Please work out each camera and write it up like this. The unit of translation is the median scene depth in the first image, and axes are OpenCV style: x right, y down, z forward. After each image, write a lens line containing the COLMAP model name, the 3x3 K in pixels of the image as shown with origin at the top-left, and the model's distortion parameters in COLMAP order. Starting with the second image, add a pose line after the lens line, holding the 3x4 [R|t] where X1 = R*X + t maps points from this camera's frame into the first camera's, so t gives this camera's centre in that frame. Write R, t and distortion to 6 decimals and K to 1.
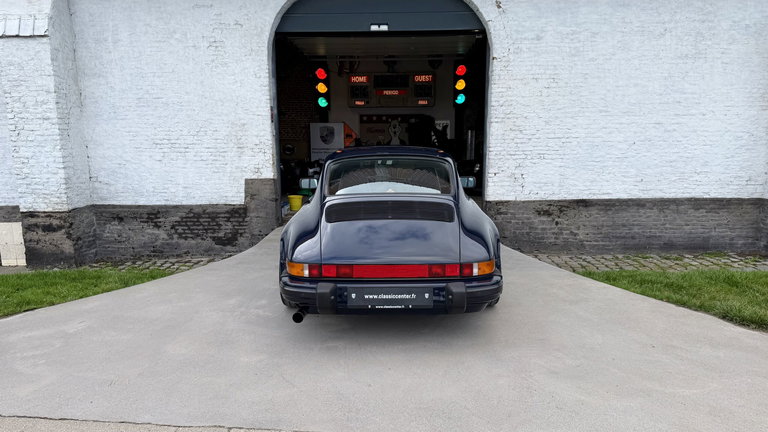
lens RADIAL K [[538.4, 0, 389.1], [0, 538.4, 239.1], [0, 0, 1]] dist [0.053924, -0.064500]
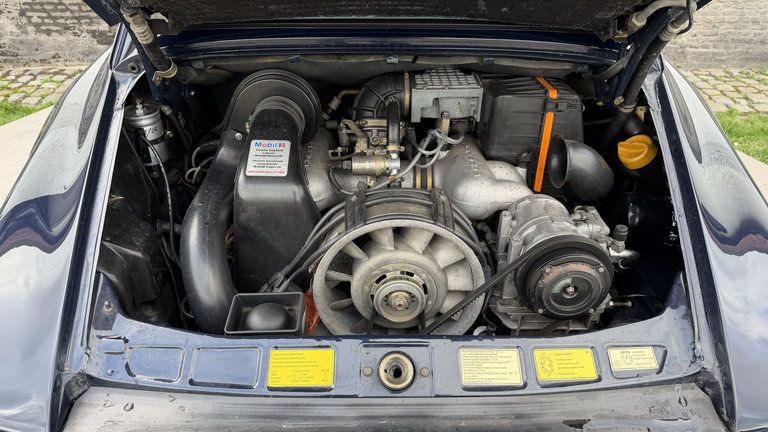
lens RADIAL K [[538.4, 0, 385.9], [0, 538.4, 223.2], [0, 0, 1]] dist [0.053924, -0.064500]
pose [[0.999691, 0.007311, 0.023742, -0.006162], [-0.015927, 0.922080, 0.386672, -0.048076], [-0.019065, -0.386930, 0.921912, 0.350334]]
